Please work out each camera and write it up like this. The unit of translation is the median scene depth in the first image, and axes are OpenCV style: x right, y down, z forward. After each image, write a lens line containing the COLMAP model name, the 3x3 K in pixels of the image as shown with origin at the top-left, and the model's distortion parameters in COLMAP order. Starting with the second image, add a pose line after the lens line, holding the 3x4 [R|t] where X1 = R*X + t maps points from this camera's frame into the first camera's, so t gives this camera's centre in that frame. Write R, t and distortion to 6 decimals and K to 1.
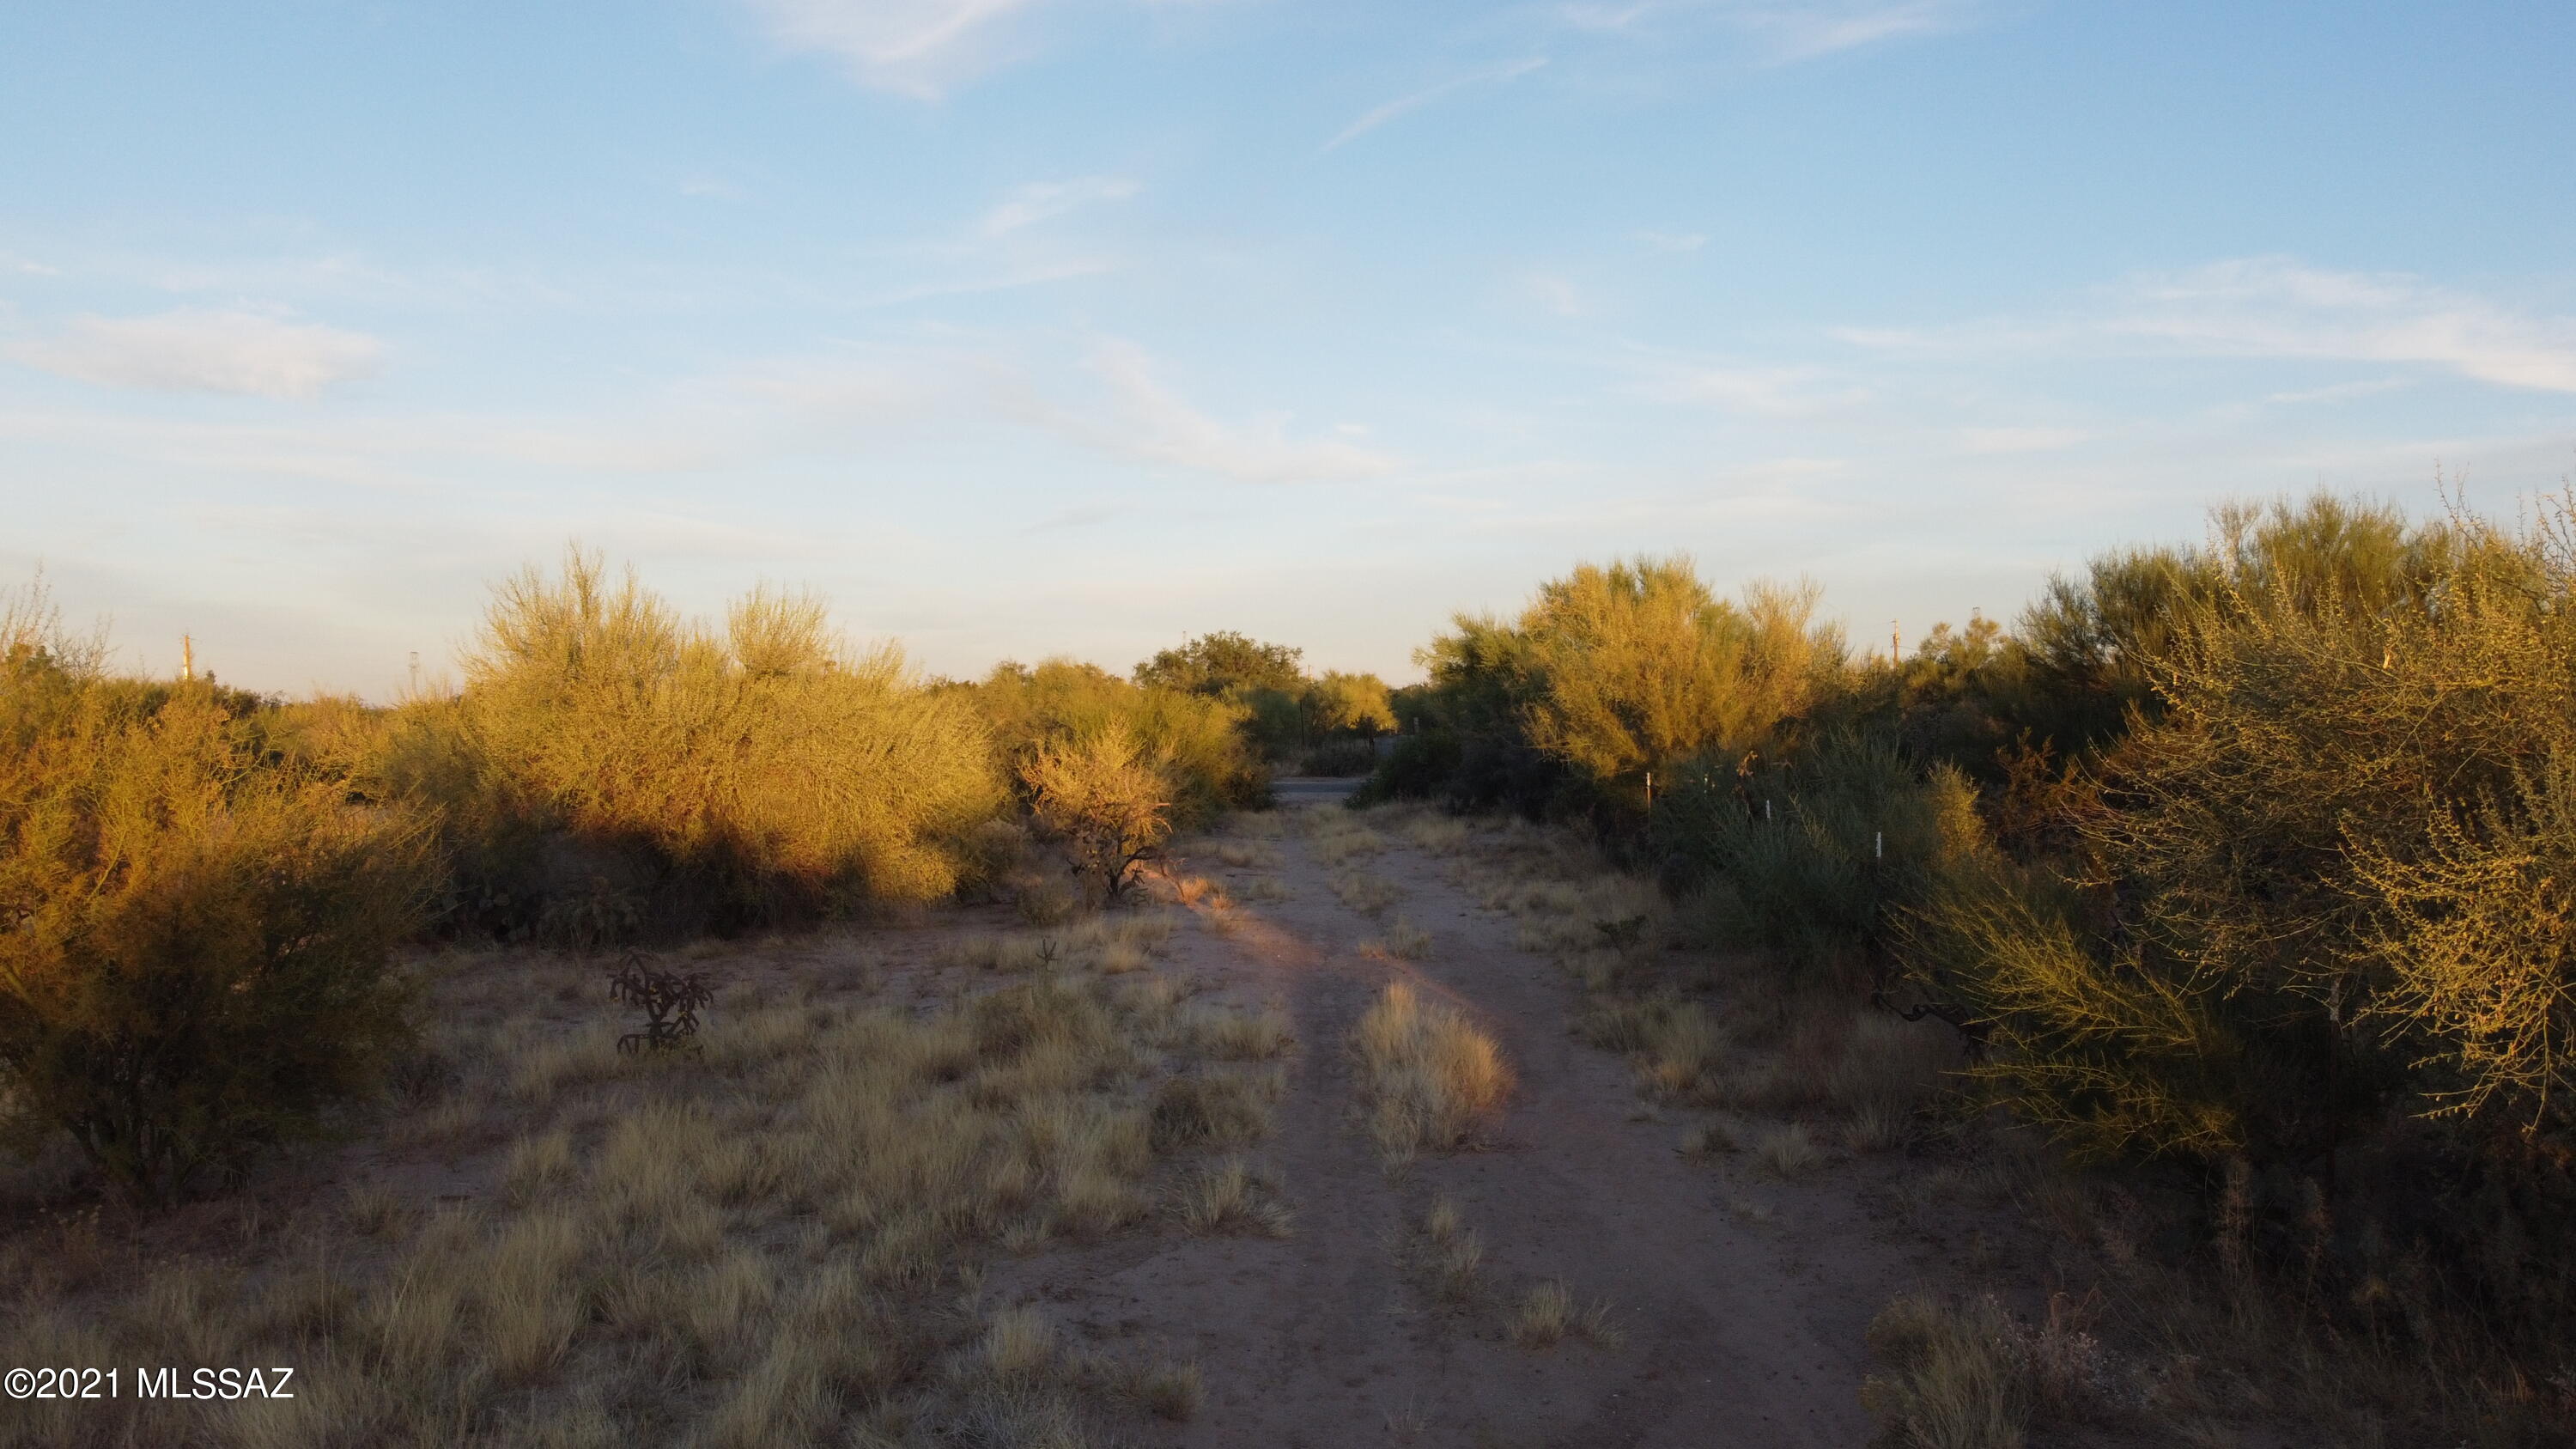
lens RADIAL K [[1941.4, 0, 1269.0], [0, 1941.4, 733.6], [0, 0, 1]] dist [0.004075, -0.008352]
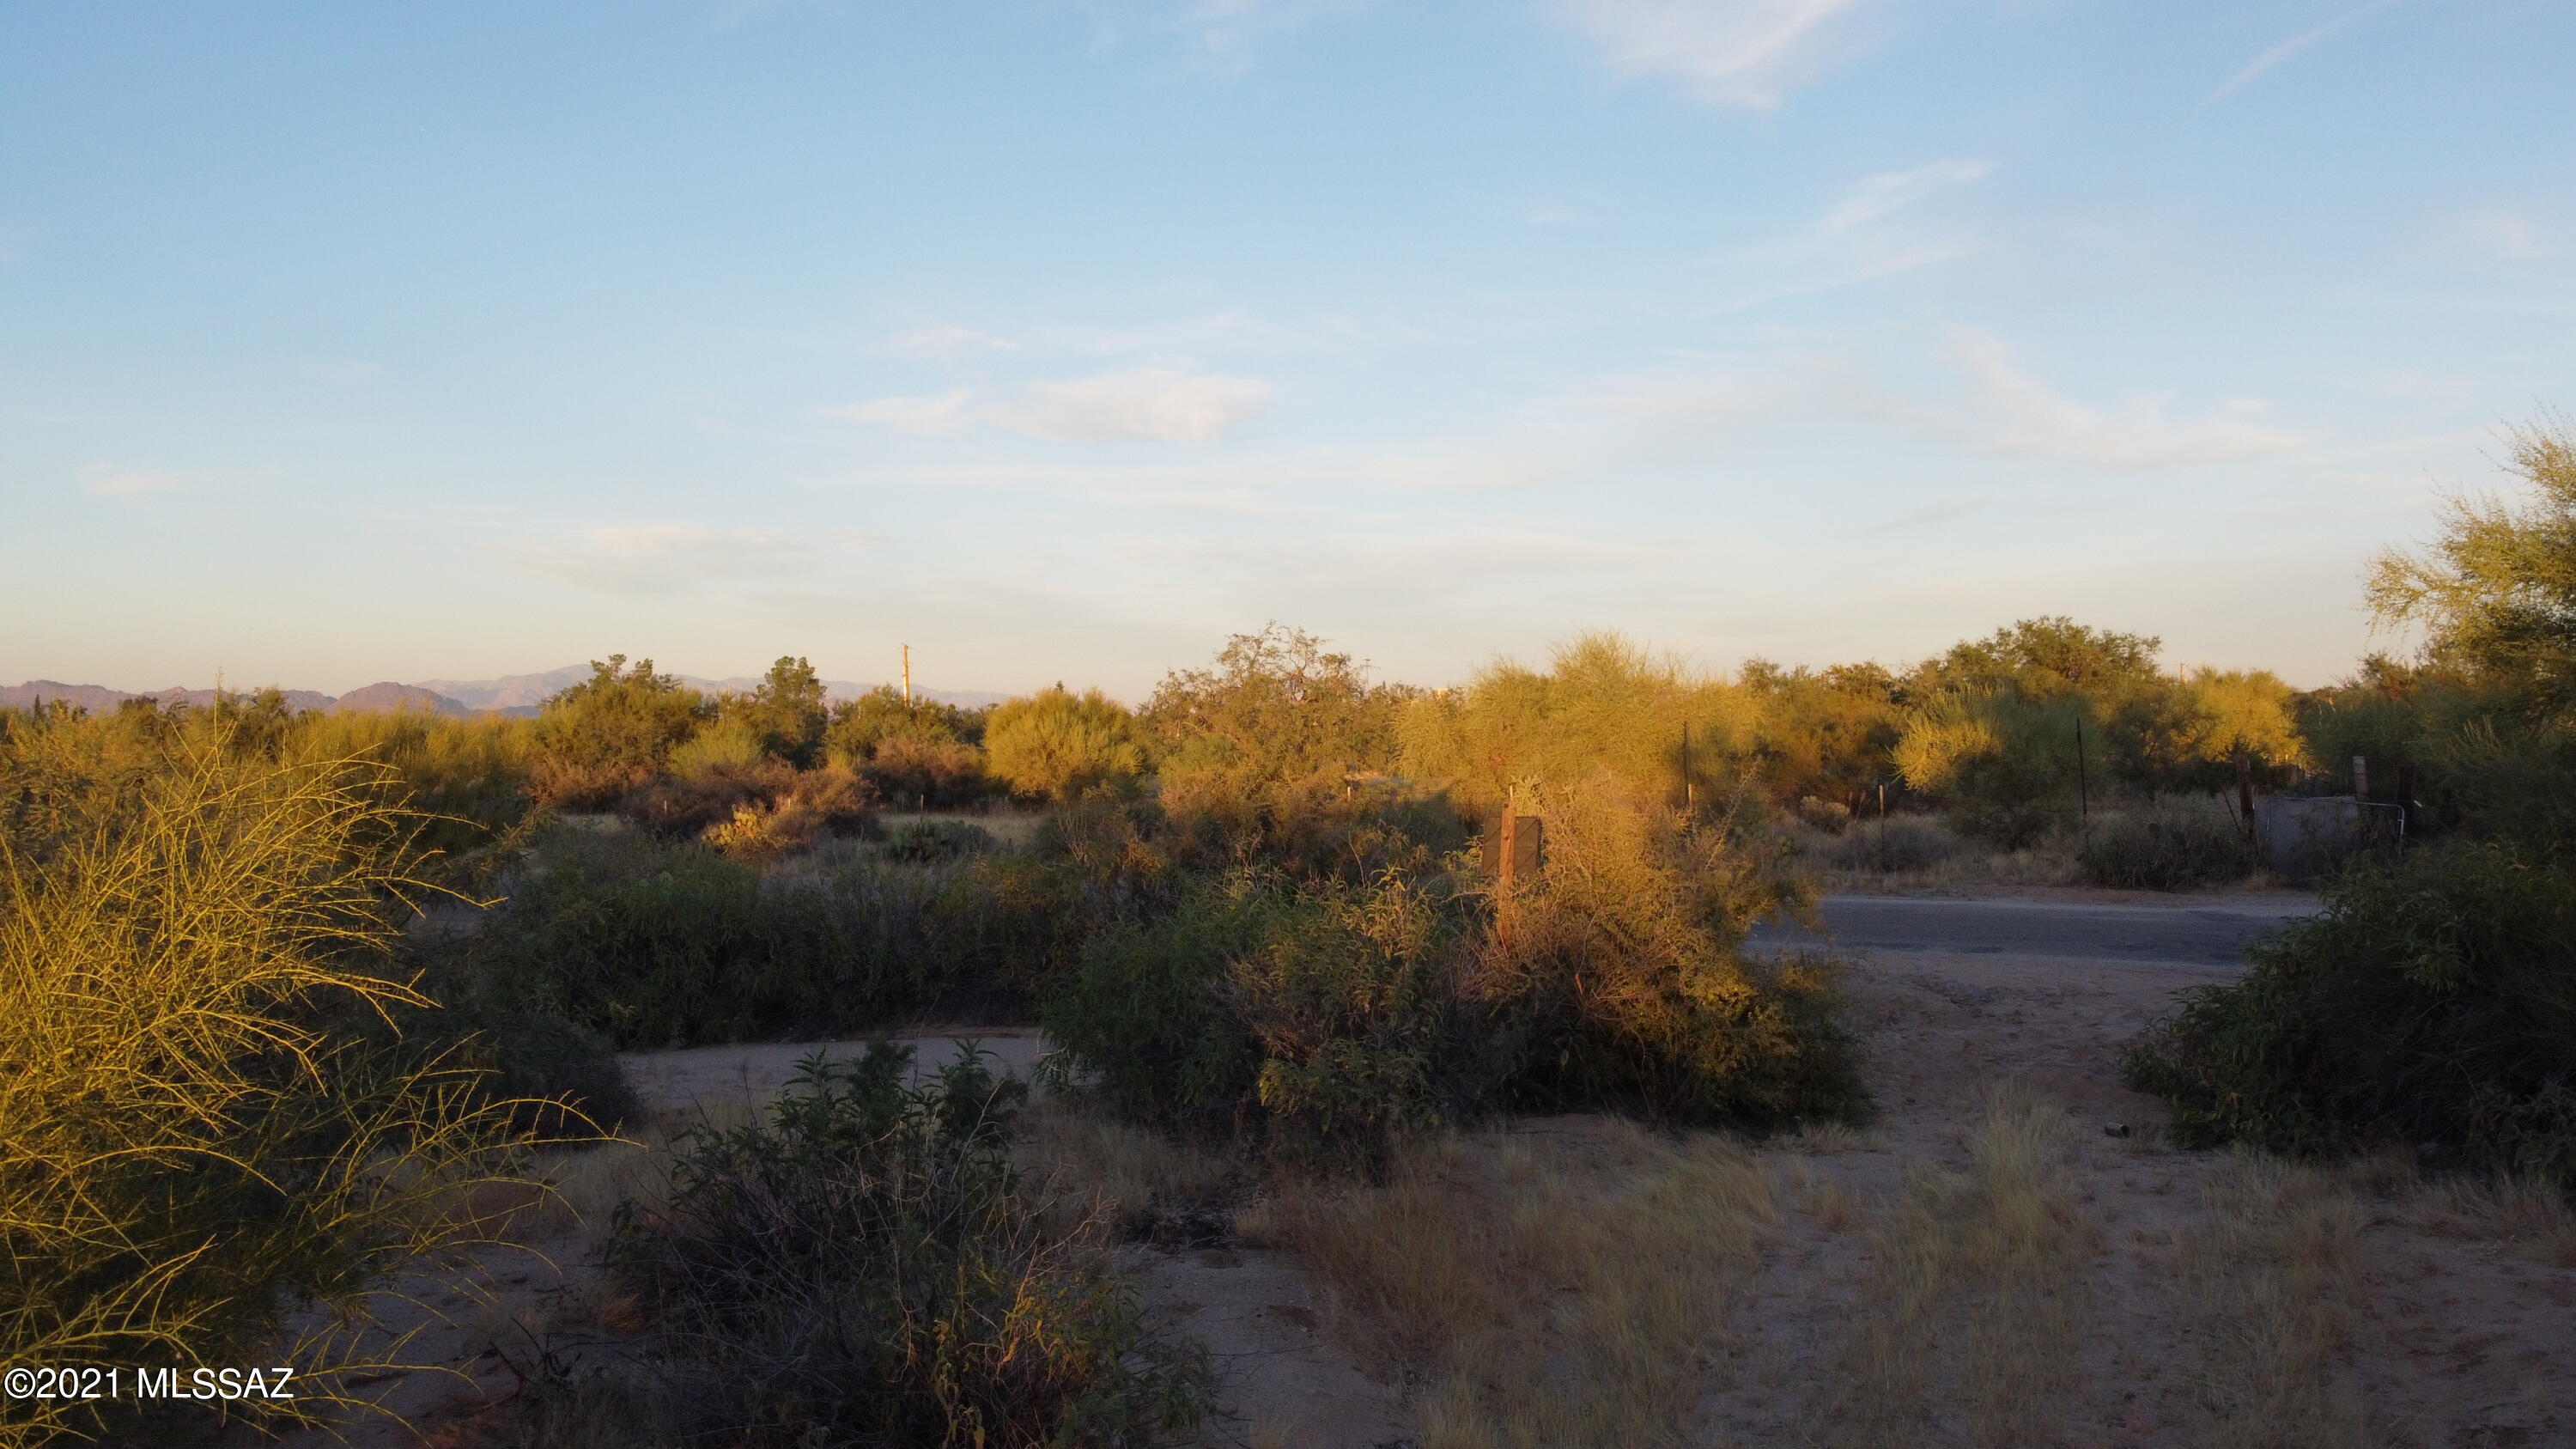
lens RADIAL K [[1941.4, 0, 1289.1], [0, 1941.4, 716.6], [0, 0, 1]] dist [0.004075, -0.008352]
pose [[0.914758, -0.004553, -0.403977, 0.040937], [-0.000573, 0.999921, -0.012566, -0.015079], [0.404002, 0.011726, 0.914683, 0.647024]]
